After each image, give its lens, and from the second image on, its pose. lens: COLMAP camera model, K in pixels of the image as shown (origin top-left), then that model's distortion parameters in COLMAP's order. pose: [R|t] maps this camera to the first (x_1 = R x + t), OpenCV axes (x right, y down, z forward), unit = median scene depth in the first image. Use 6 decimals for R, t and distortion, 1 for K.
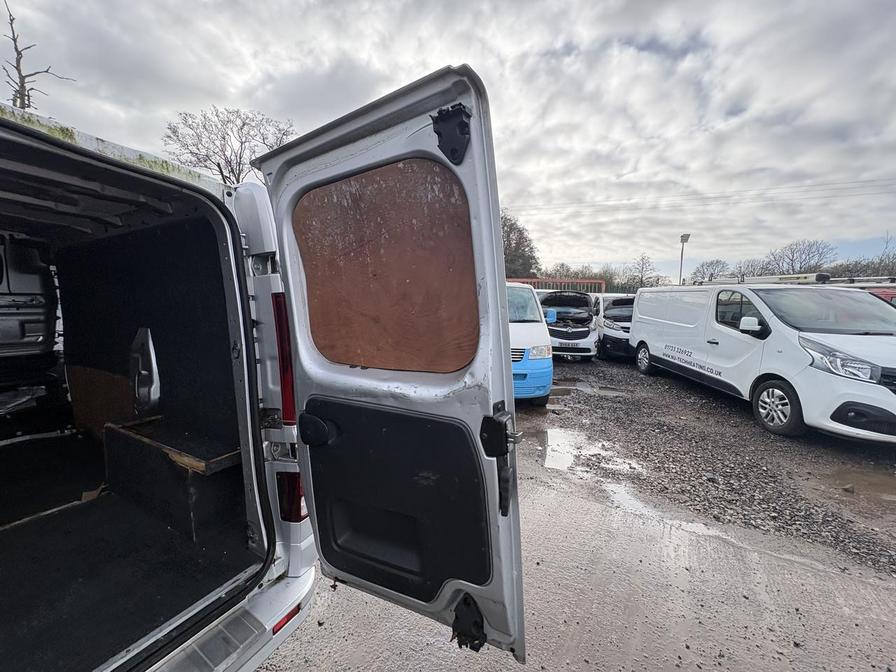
lens RADIAL K [[356.7, 0, 445.0], [0, 356.7, 337.7], [0, 0, 1]] dist [0.003013, -0.000634]
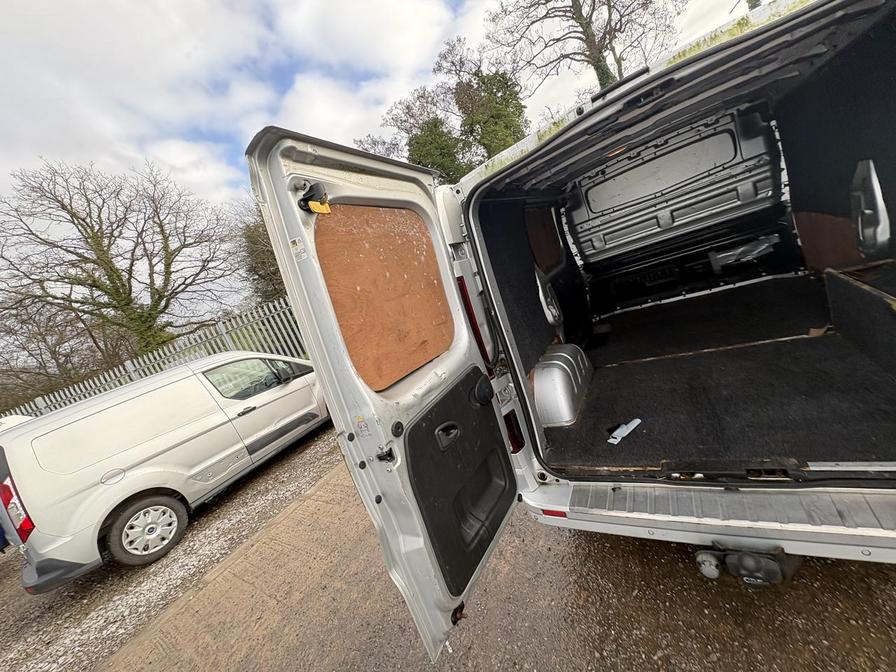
lens RADIAL K [[356.7, 0, 448.9], [0, 356.7, 333.5], [0, 0, 1]] dist [0.003013, -0.000634]
pose [[-0.023409, 0.179133, -0.983546, 0.169809], [0.261913, 0.950552, 0.166890, -0.053779], [0.964807, -0.253697, -0.069169, -0.038203]]
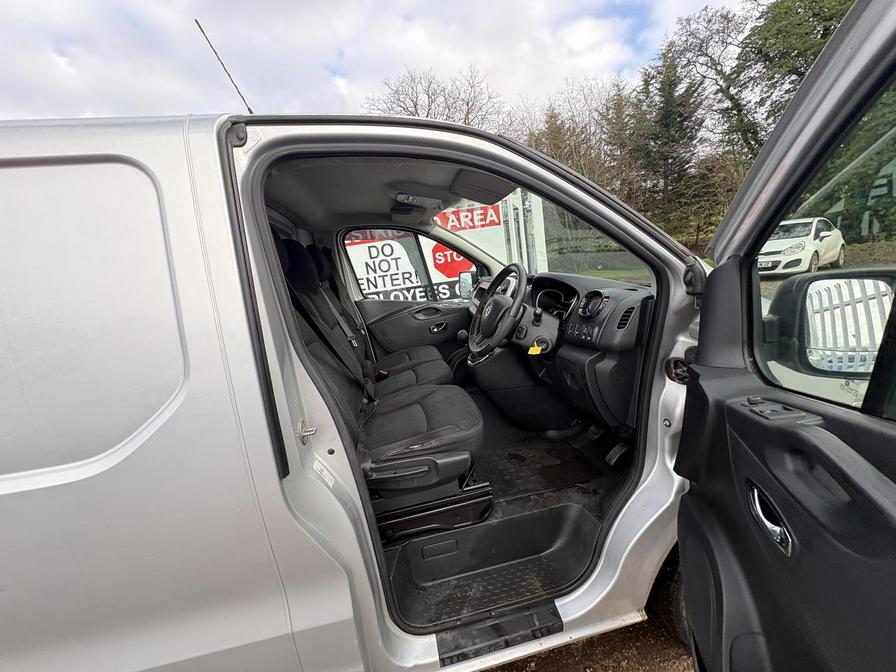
lens RADIAL K [[356.7, 0, 451.6], [0, 356.7, 335.9], [0, 0, 1]] dist [0.003013, -0.000634]
pose [[-0.748601, 0.212235, -0.628134, -1.967404], [0.033903, 0.958396, 0.283420, -0.339077], [0.662153, 0.190873, -0.724652, 2.655442]]
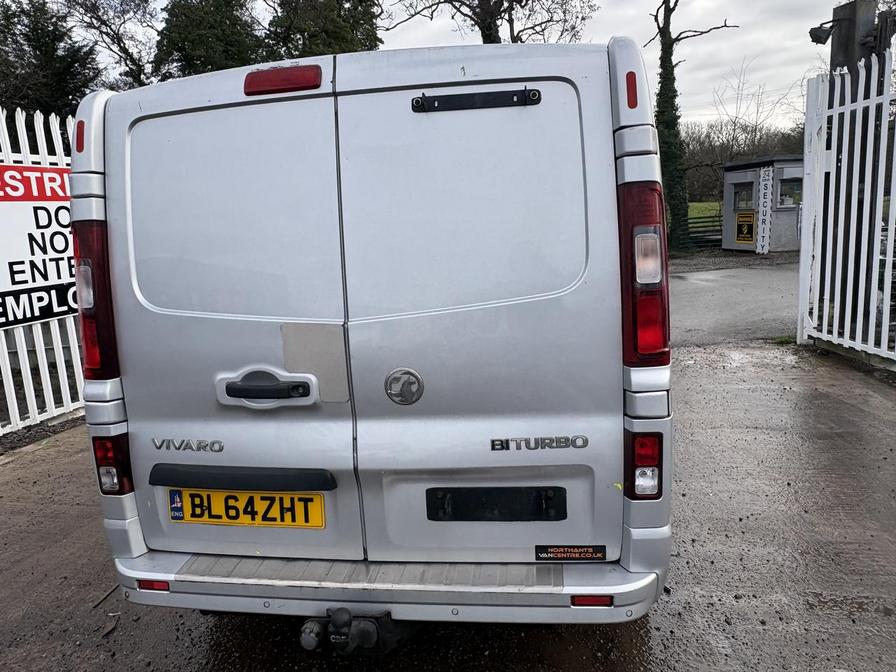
lens RADIAL K [[621.9, 0, 447.6], [0, 621.9, 328.4], [0, 0, 1]] dist [0.007020, -0.003834]
pose [[0.352375, 0.110540, -0.929308, 0.604027], [-0.030250, 0.993826, 0.106744, 0.042119], [0.935370, -0.009503, 0.353543, 0.194257]]
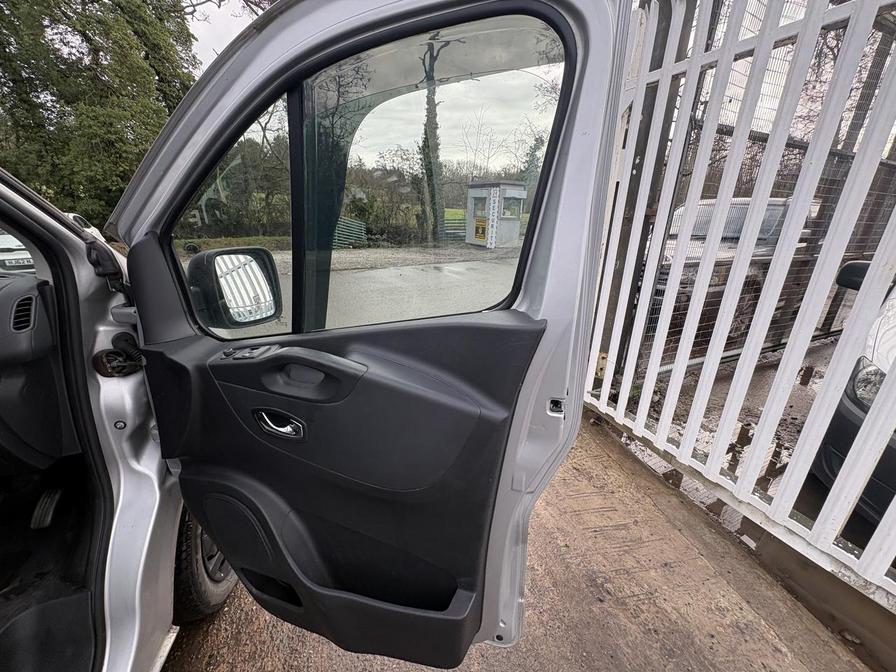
lens RADIAL K [[356.7, 0, 447.6], [0, 356.7, 334.1], [0, 0, 1]] dist [0.003013, -0.000634]
pose [[0.667324, 0.229081, -0.708661, -1.901876], [-0.079000, 0.967924, 0.238498, -0.297193], [0.740566, -0.103171, 0.664017, 2.448990]]
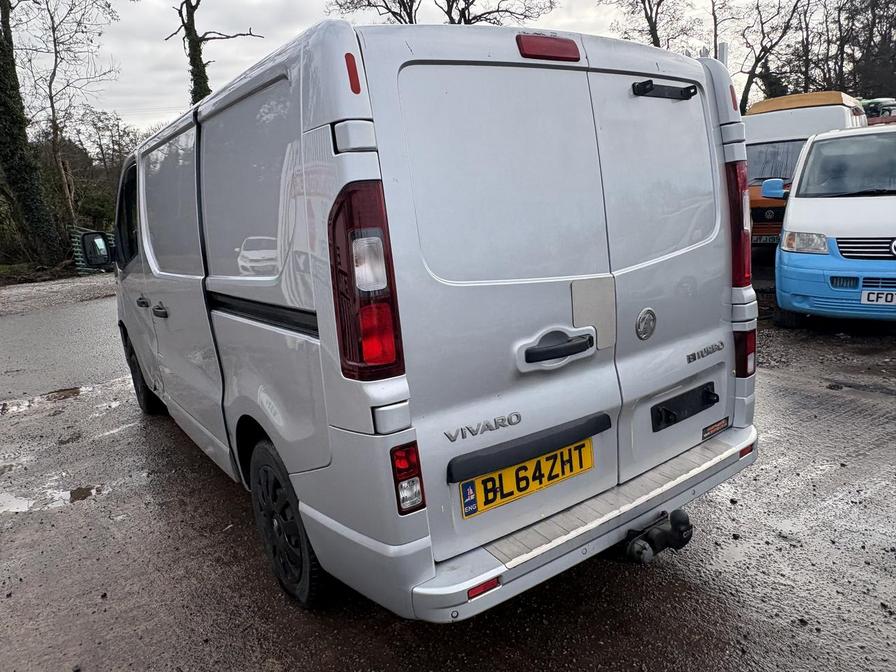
lens RADIAL K [[621.9, 0, 450.4], [0, 621.9, 328.8], [0, 0, 1]] dist [0.007020, -0.003834]
pose [[0.902766, 0.006962, -0.430076, -0.402456], [0.043958, 0.993140, 0.108350, 0.126093], [0.427880, -0.116720, 0.896267, -1.049018]]
